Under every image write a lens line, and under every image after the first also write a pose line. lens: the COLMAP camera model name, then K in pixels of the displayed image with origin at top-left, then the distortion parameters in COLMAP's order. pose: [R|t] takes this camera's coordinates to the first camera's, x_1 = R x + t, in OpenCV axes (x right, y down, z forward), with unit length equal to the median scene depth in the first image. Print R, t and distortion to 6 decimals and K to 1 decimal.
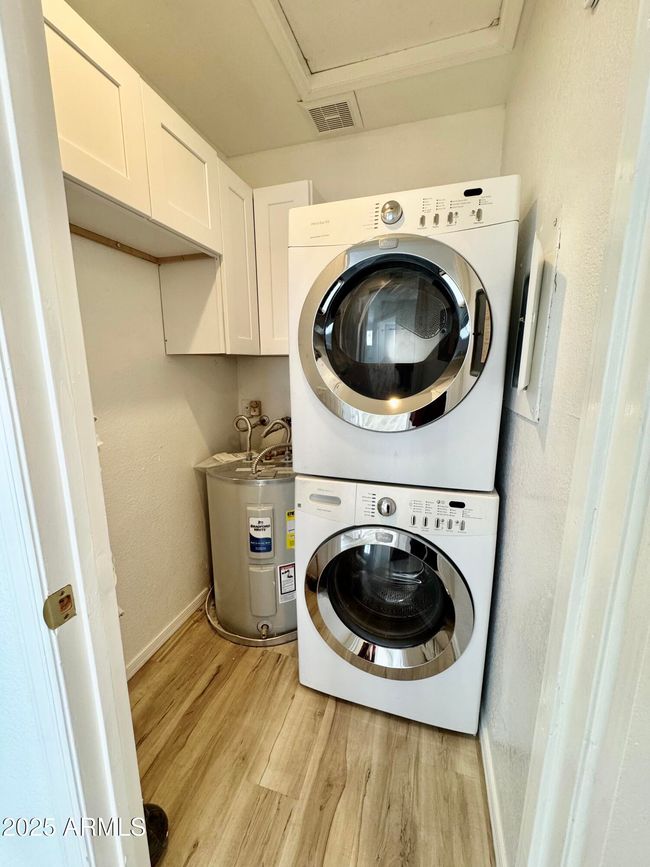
lens RADIAL K [[353.3, 0, 325.0], [0, 353.3, 433.5], [0, 0, 1]] dist [0.000583, 0.000121]
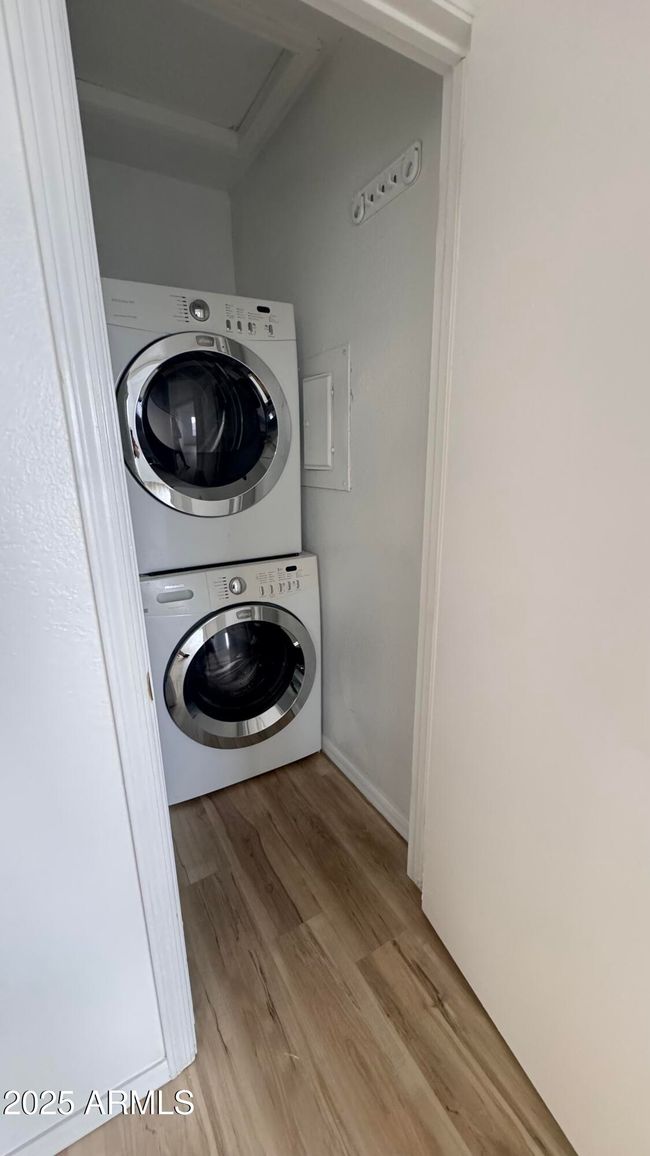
lens RADIAL K [[463.9, 0, 325.0], [0, 463.9, 578.0], [0, 0, 1]] dist [-0.003126, -0.000124]
pose [[0.681739, -0.202280, 0.703075, -0.690524], [0.162507, 0.978878, 0.124054, 0.051342], [-0.713318, 0.029682, 0.700212, -0.217768]]
